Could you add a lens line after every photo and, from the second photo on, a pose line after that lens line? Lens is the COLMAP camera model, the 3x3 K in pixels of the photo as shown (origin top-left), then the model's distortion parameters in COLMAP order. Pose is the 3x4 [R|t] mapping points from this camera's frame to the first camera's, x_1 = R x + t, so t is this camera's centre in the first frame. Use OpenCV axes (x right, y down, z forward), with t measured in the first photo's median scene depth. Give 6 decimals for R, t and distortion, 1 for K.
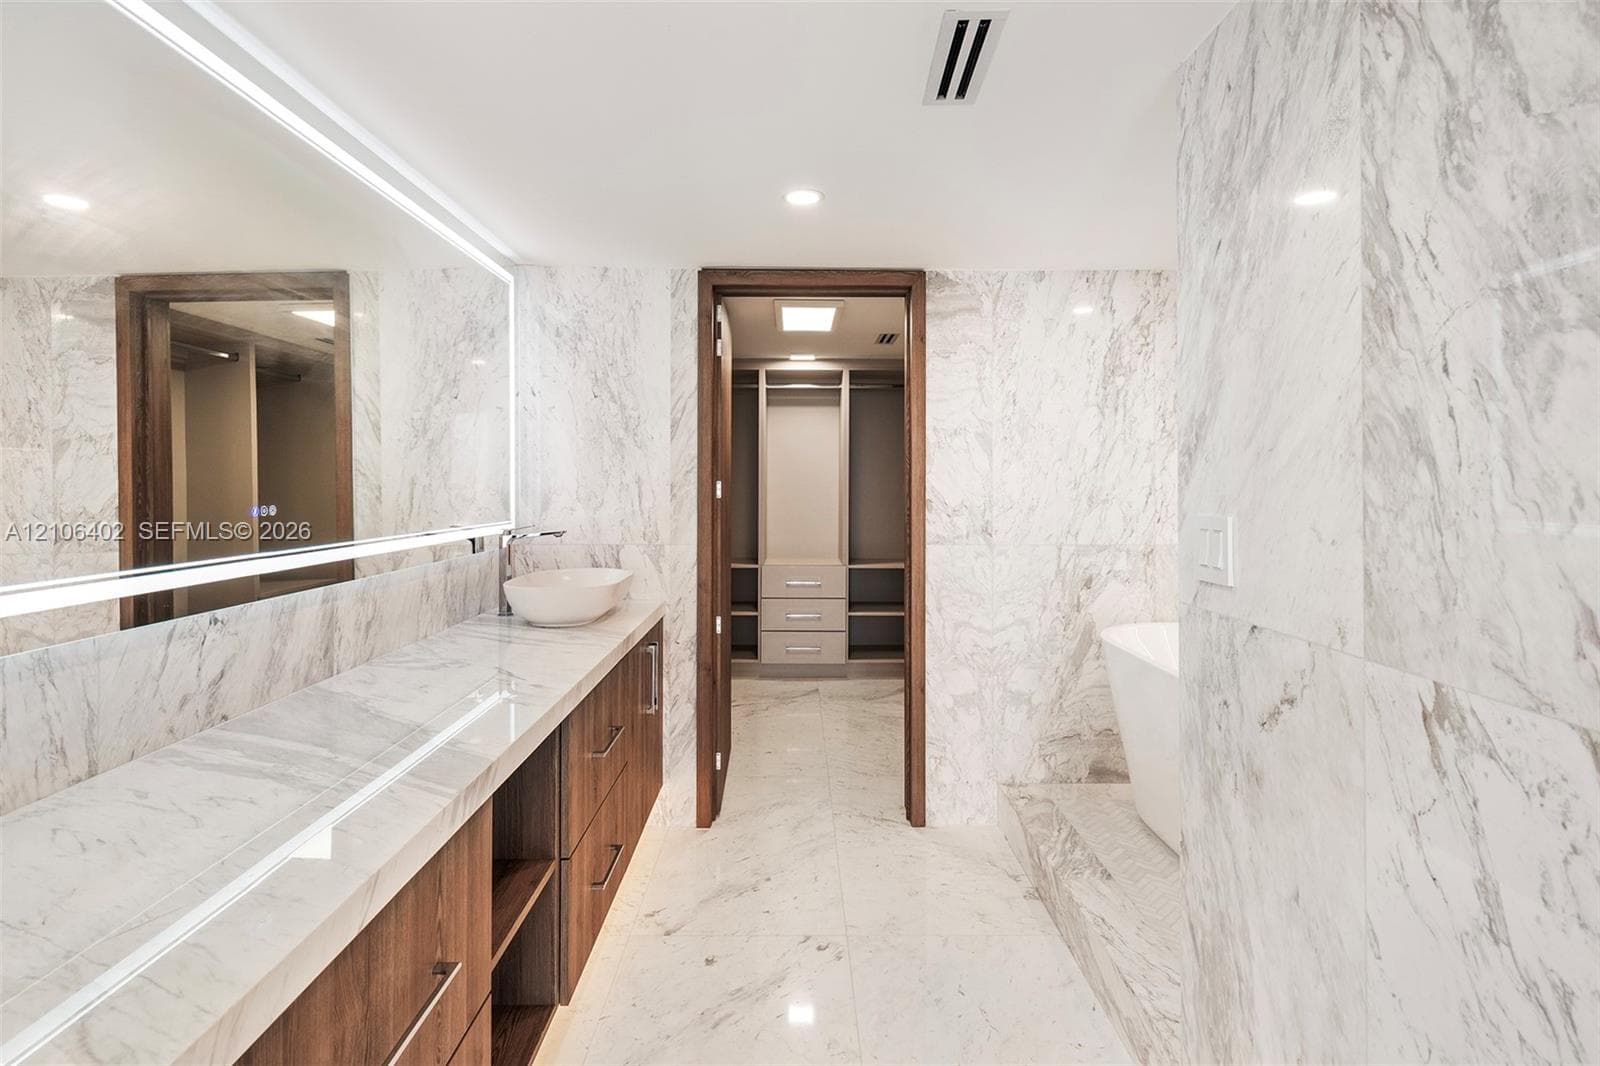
lens RADIAL K [[807.5, 0, 801.8], [0, 807.5, 519.3], [0, 0, 1]] dist [0.013366, 0.000290]
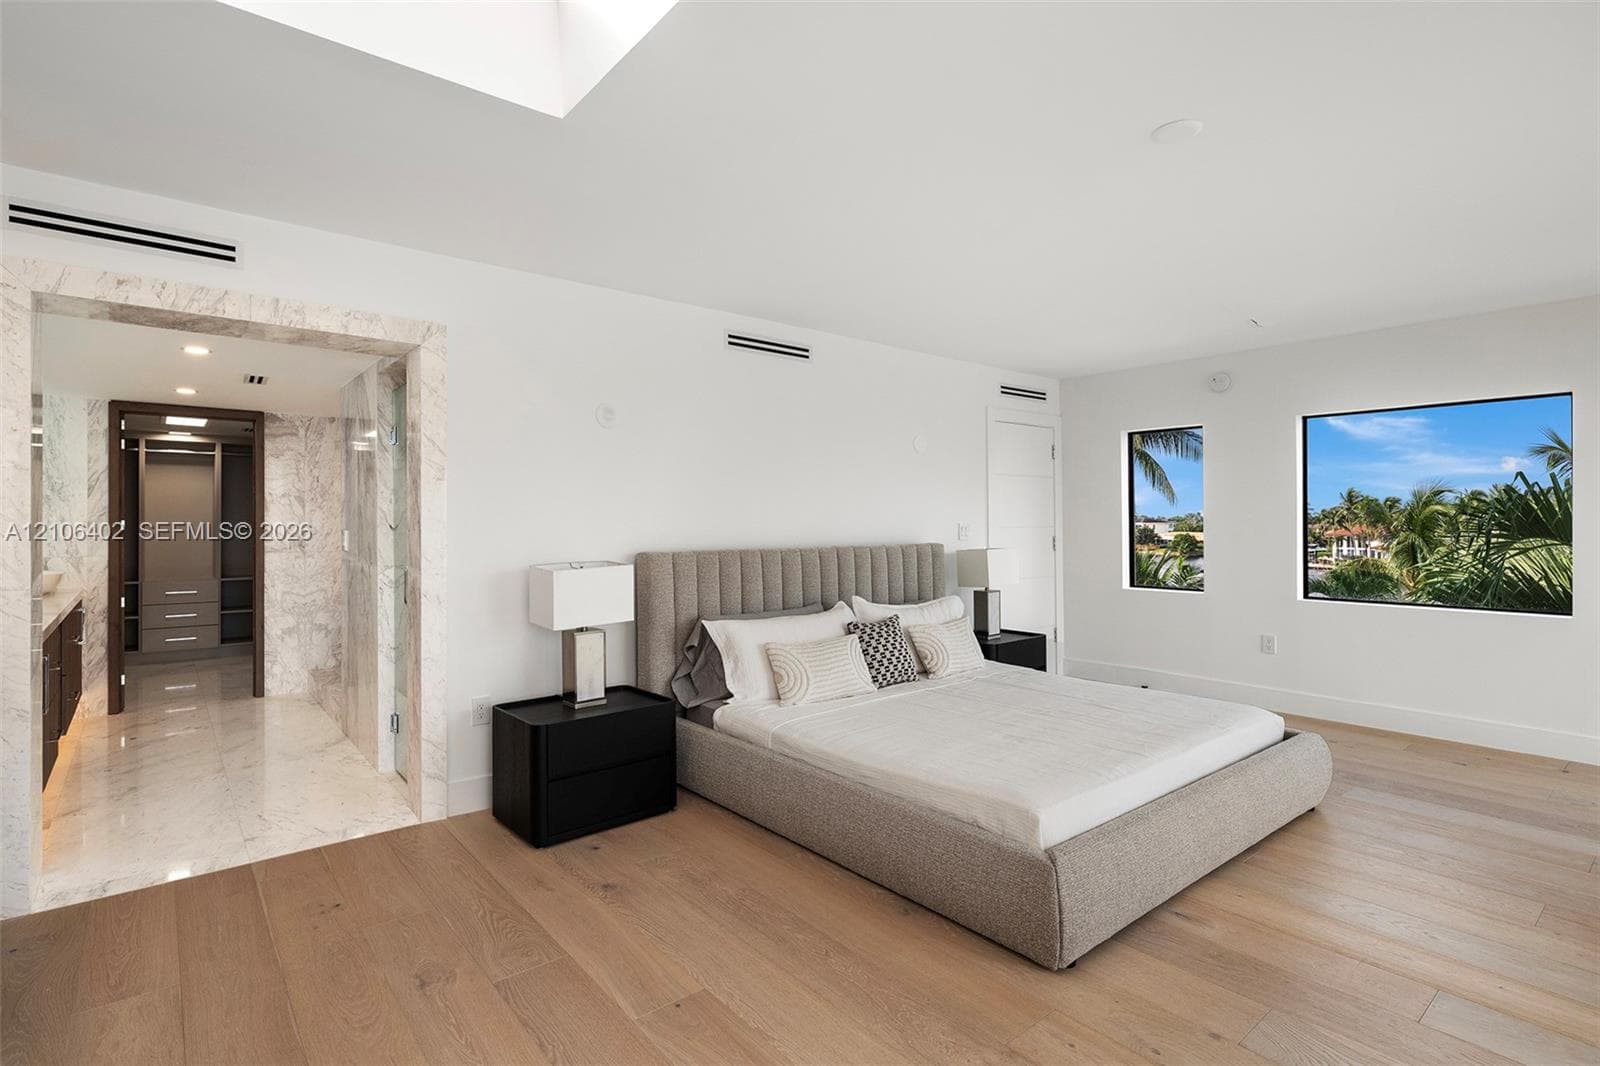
lens RADIAL K [[807.5, 0, 801.8], [0, 807.5, 519.3], [0, 0, 1]] dist [0.013366, 0.000290]
pose [[0.788454, -0.000157, 0.615093, -0.030004], [0.028891, 0.998906, -0.036778, 0.059636], [-0.614414, 0.046768, 0.787596, -1.331822]]
